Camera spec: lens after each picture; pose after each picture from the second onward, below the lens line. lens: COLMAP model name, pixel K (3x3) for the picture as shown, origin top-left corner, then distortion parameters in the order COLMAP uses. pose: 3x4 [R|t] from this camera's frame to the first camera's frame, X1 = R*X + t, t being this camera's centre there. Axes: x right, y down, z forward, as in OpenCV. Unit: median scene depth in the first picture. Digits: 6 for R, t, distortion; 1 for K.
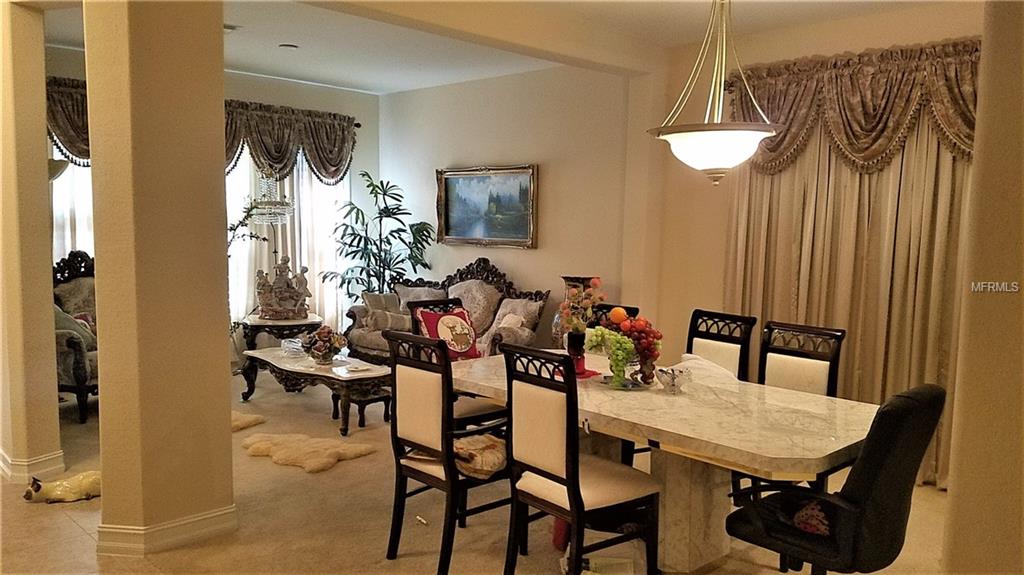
lens RADIAL K [[778.5, 0, 527.7], [0, 778.5, 273.4], [0, 0, 1]] dist [0.322290, -0.658562]
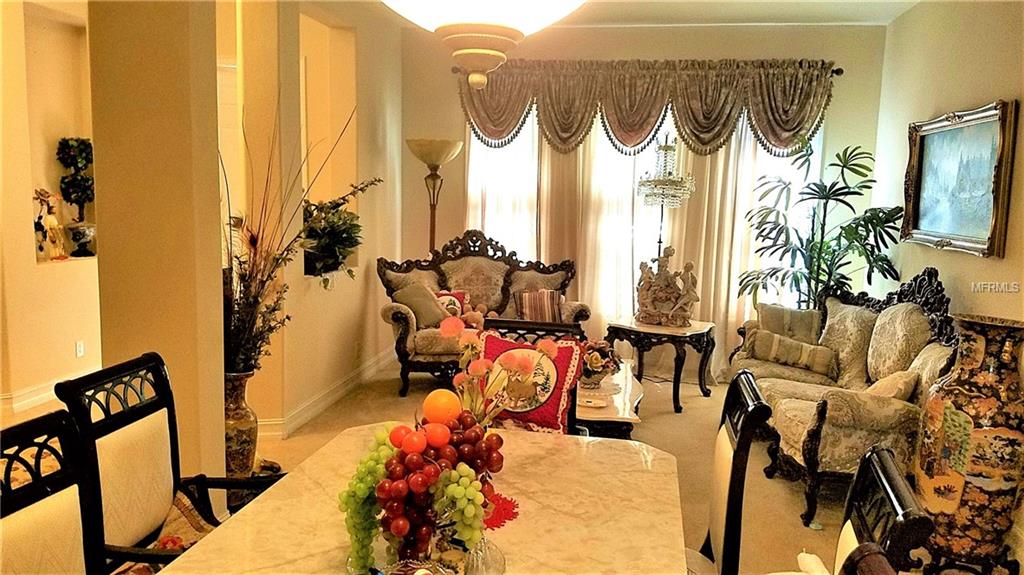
lens RADIAL K [[778.5, 0, 527.7], [0, 778.5, 273.4], [0, 0, 1]] dist [0.322290, -0.658562]
pose [[0.610375, 0.081397, -0.787919, 0.220177], [-0.074759, 0.996186, 0.044998, -0.018676], [0.788577, 0.031438, 0.614132, 0.365927]]
